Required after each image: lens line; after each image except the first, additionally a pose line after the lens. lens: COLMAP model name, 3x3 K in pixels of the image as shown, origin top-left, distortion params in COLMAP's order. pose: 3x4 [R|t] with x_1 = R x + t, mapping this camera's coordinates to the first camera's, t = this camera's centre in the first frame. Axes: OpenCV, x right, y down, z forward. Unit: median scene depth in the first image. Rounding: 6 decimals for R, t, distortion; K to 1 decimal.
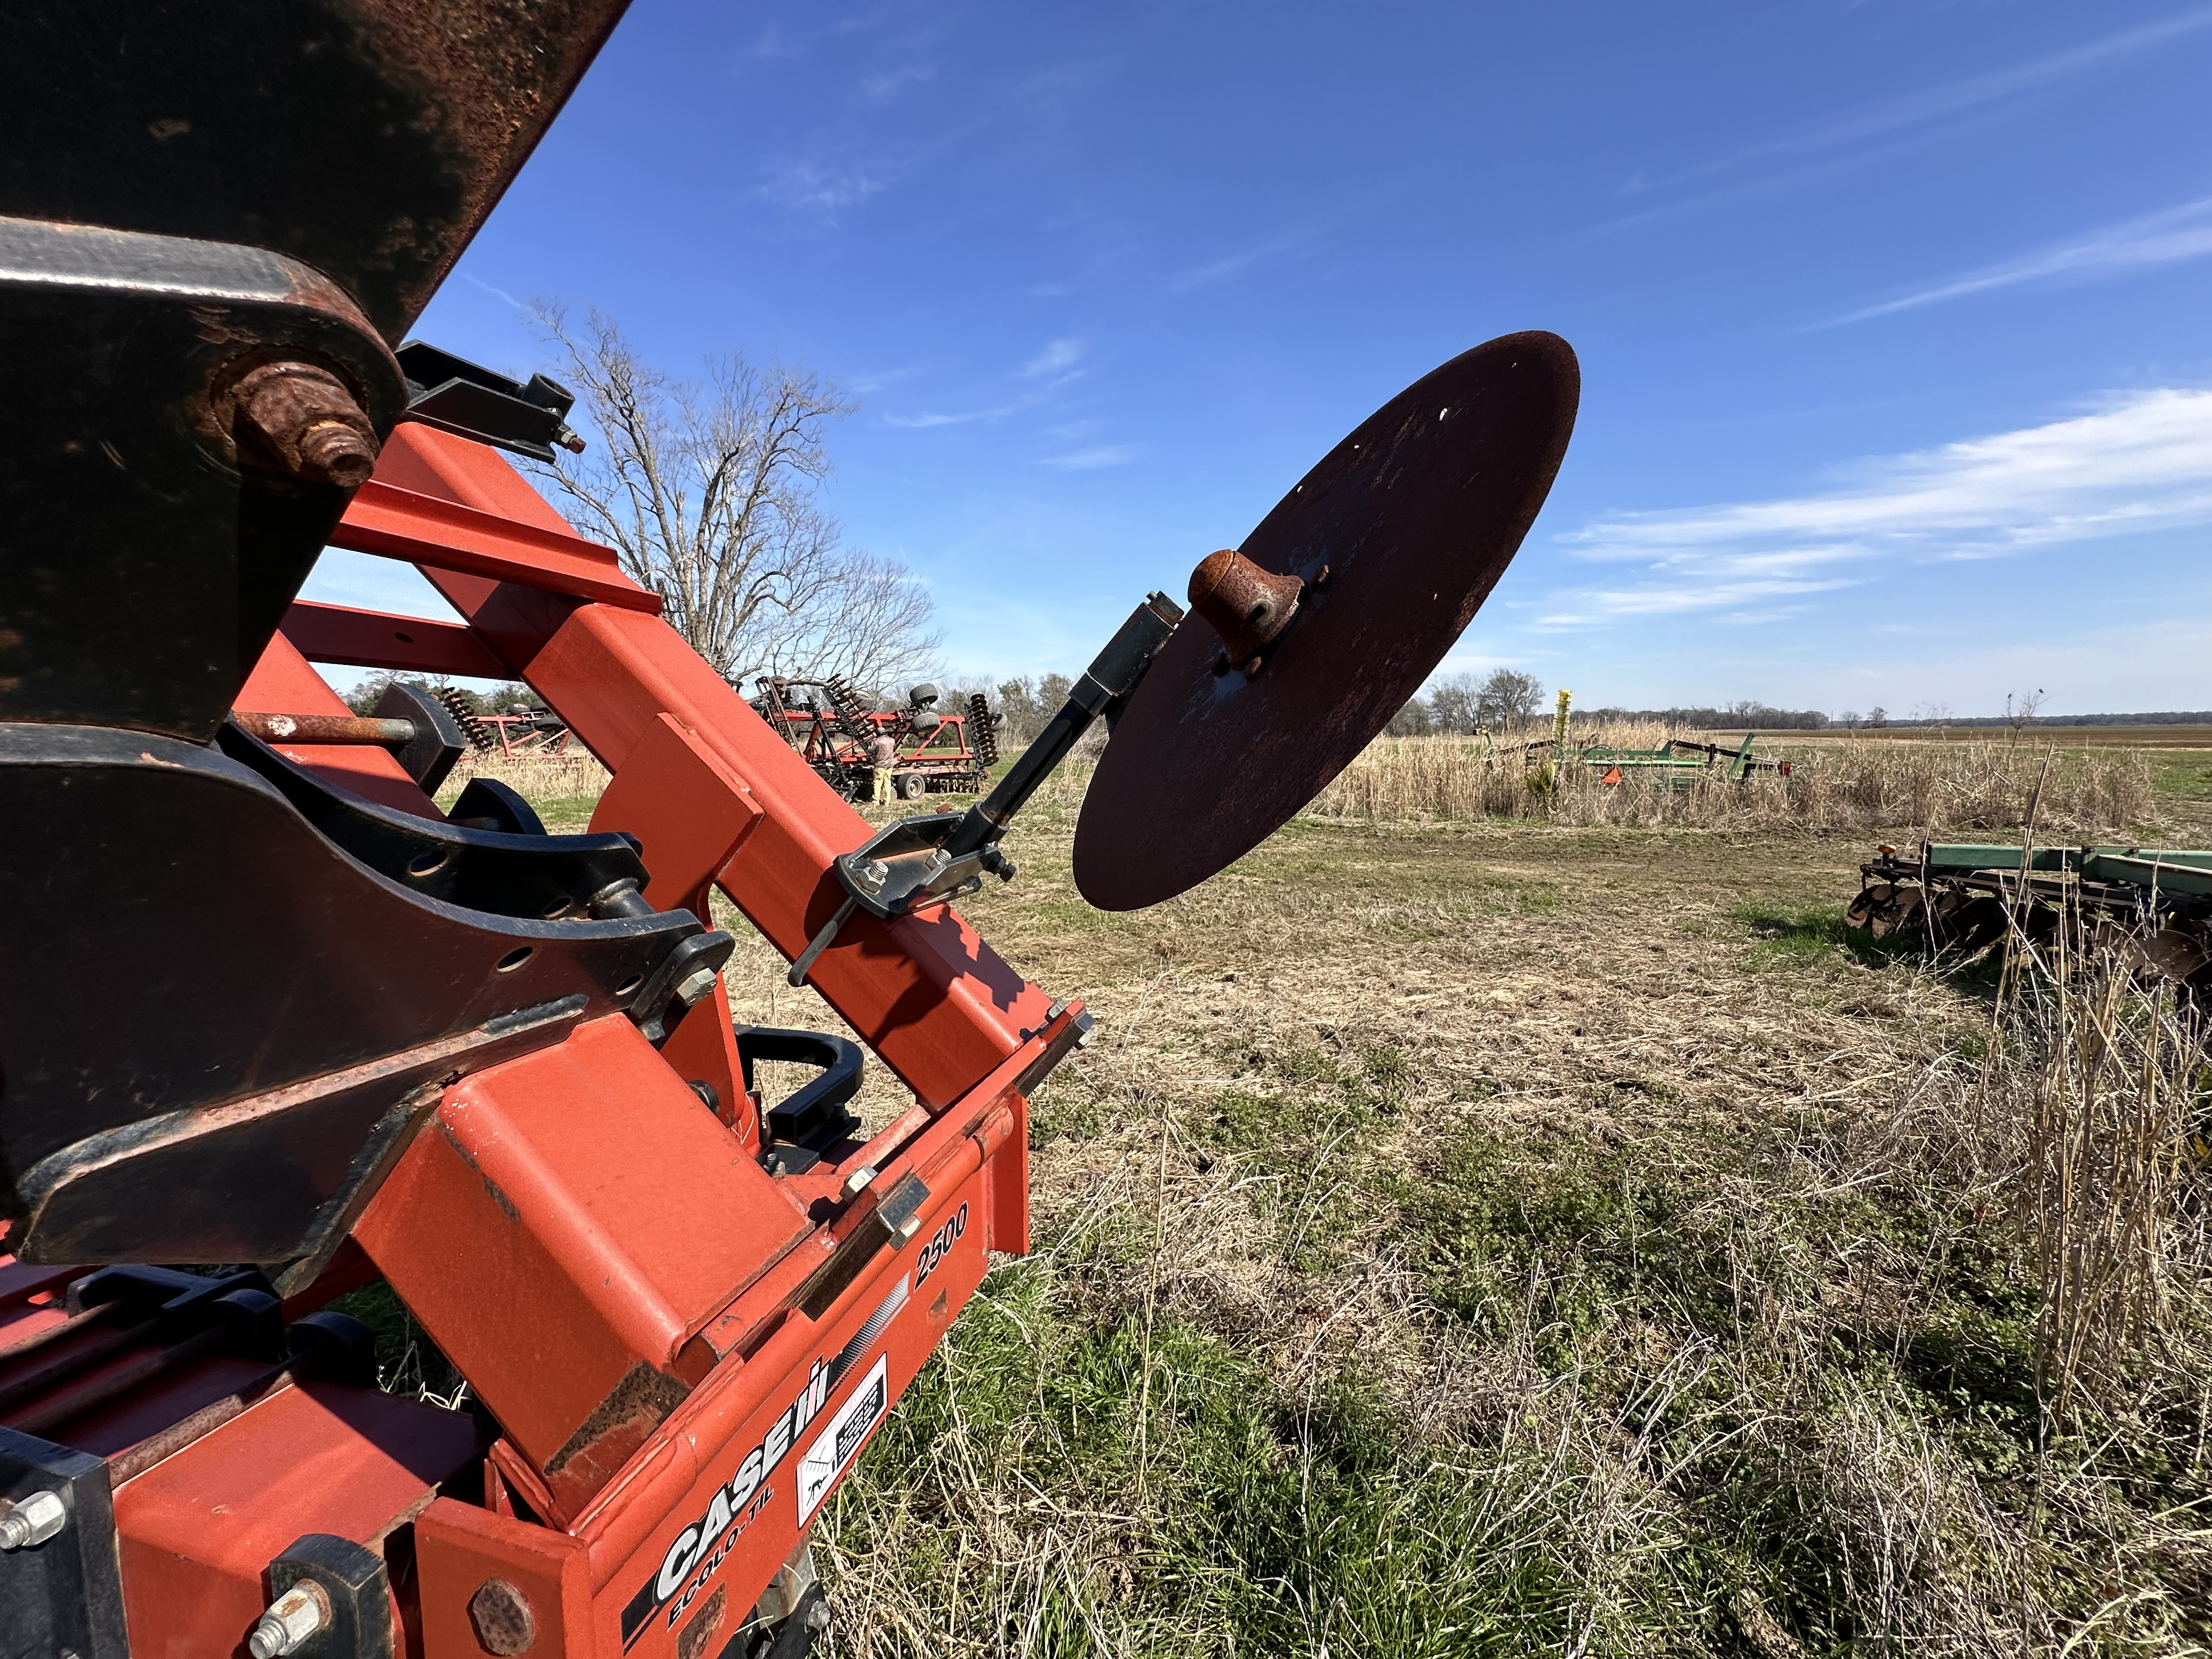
lens RADIAL K [[884.1, 0, 1113.7], [0, 884.1, 808.1], [0, 0, 1]] dist [-0.005109, 0.001179]
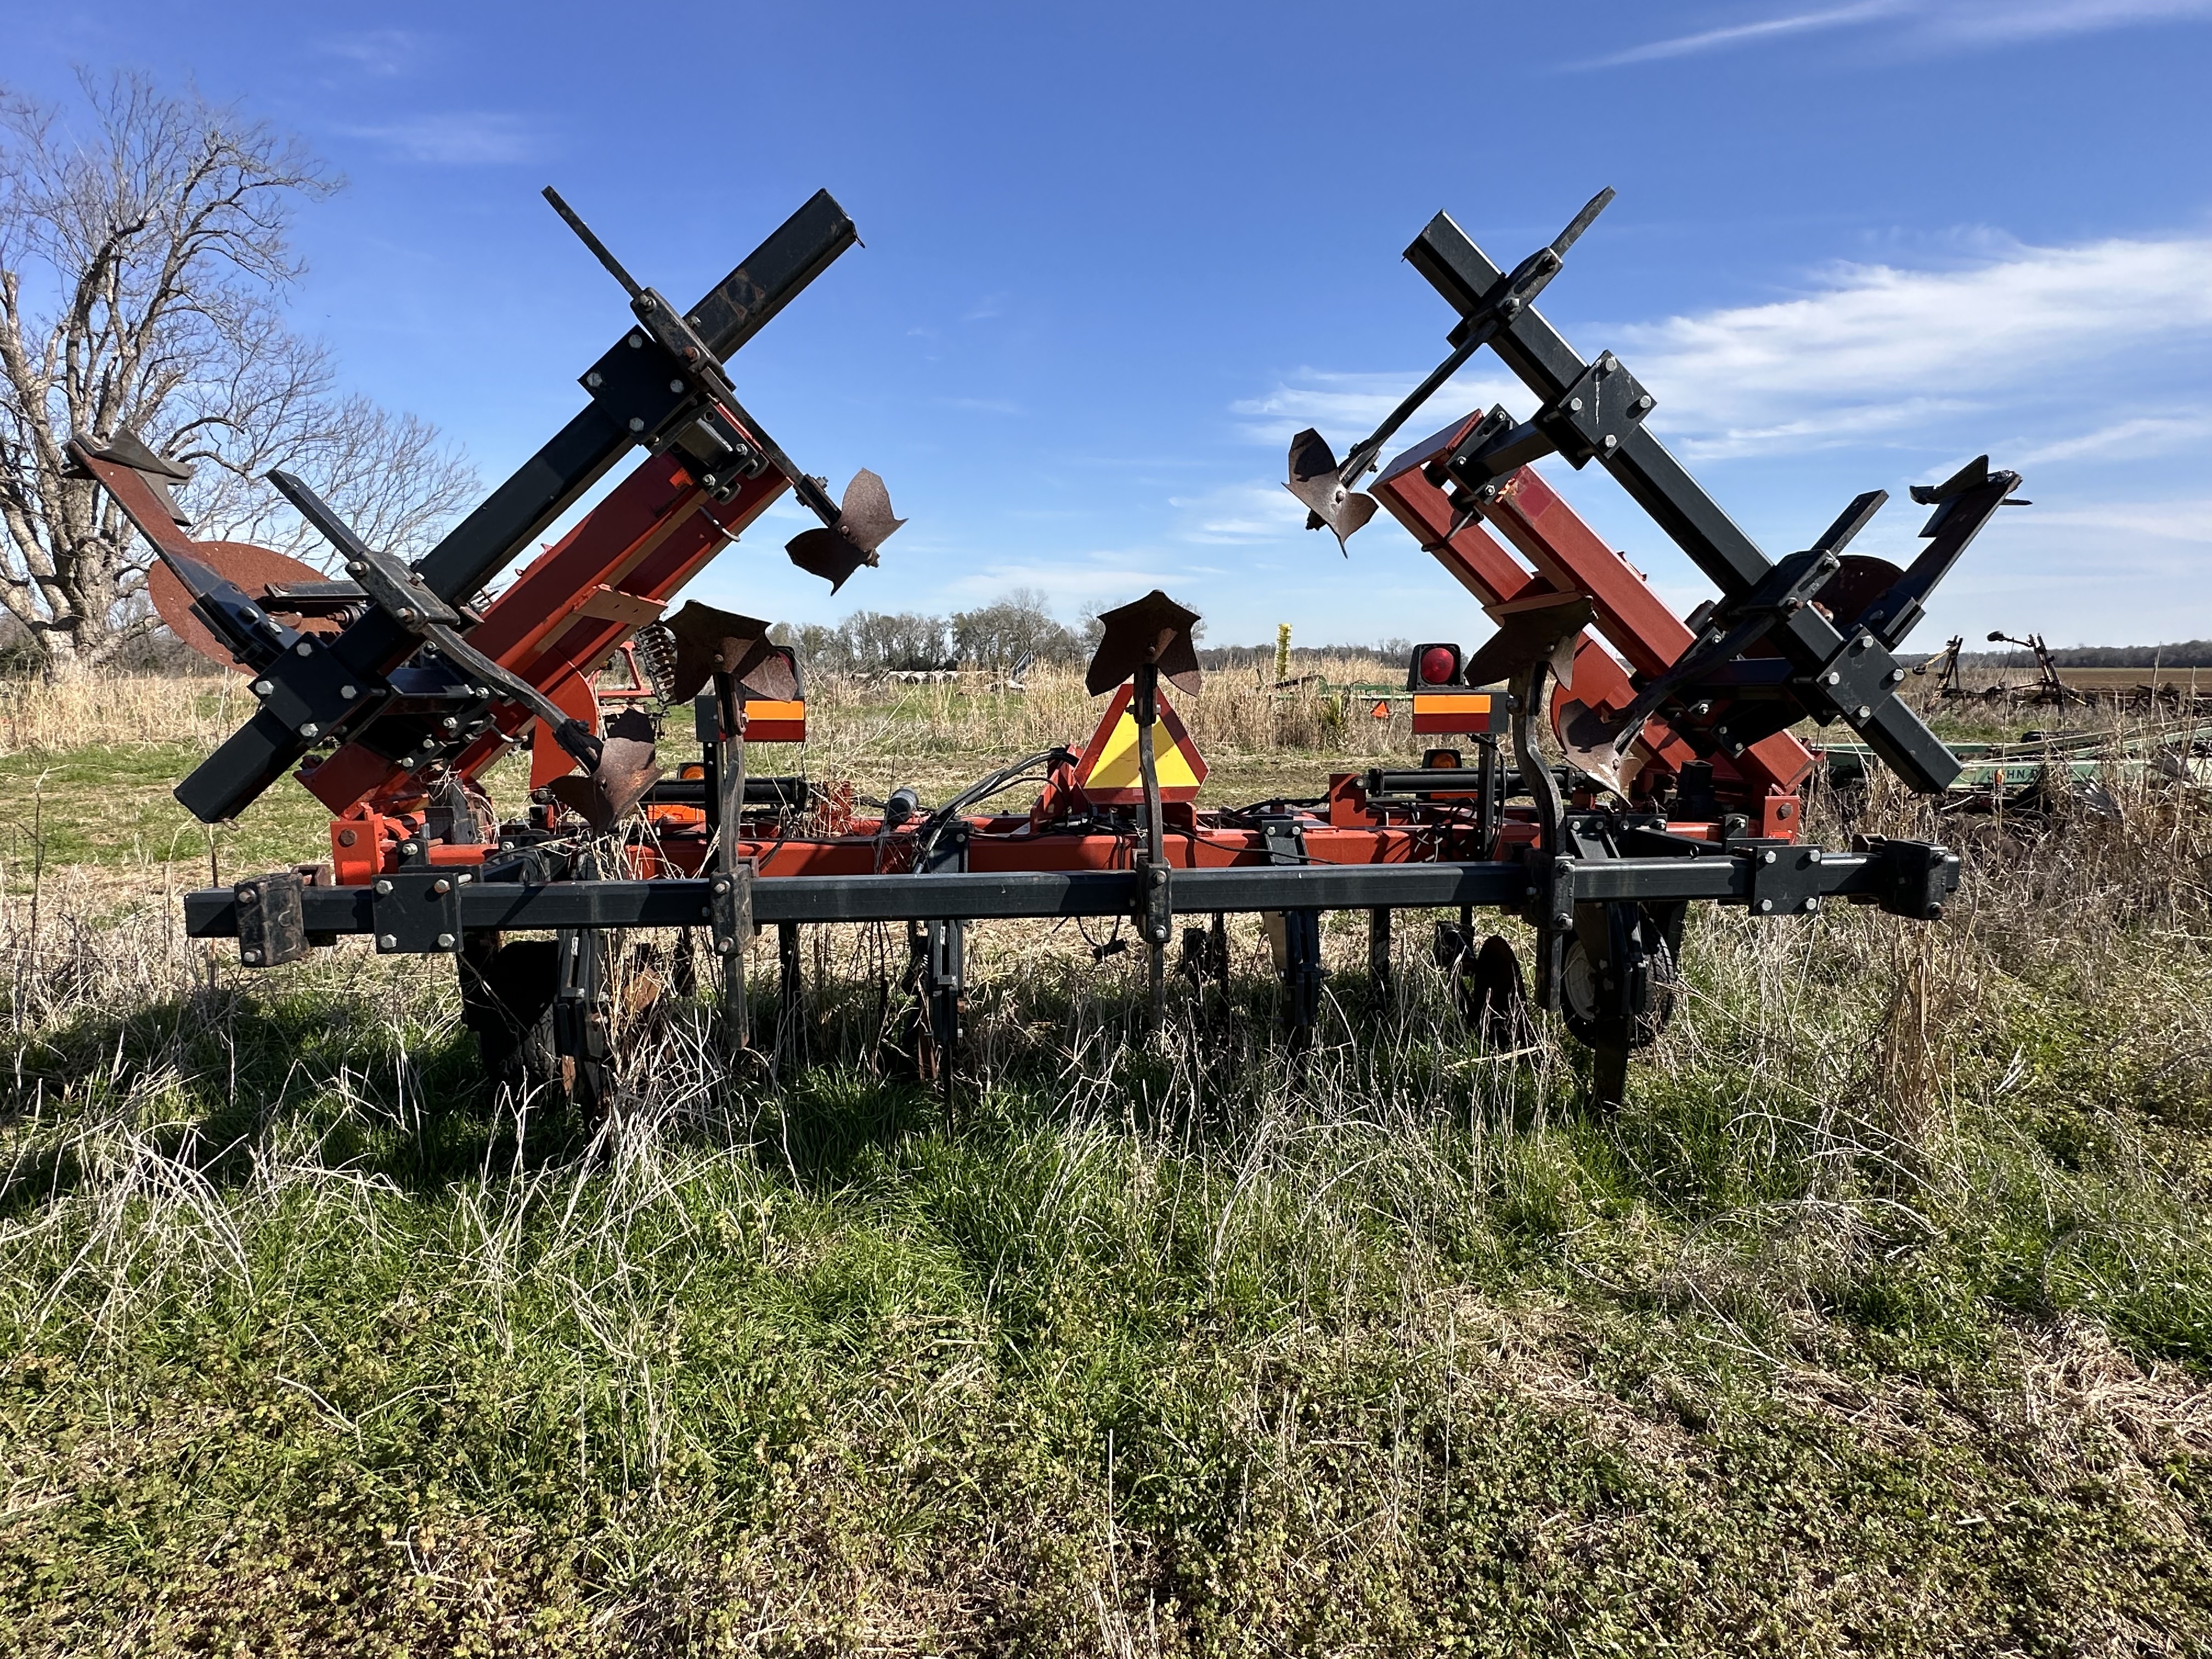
lens RADIAL K [[1126.1, 0, 1102.5], [0, 1126.1, 837.7], [0, 0, 1]] dist [-0.005655, 0.002006]
pose [[0.933425, -0.046933, 0.355689, -0.155282], [0.024239, 0.997391, 0.067995, 0.011435], [-0.357952, -0.054847, 0.932128, -0.086201]]
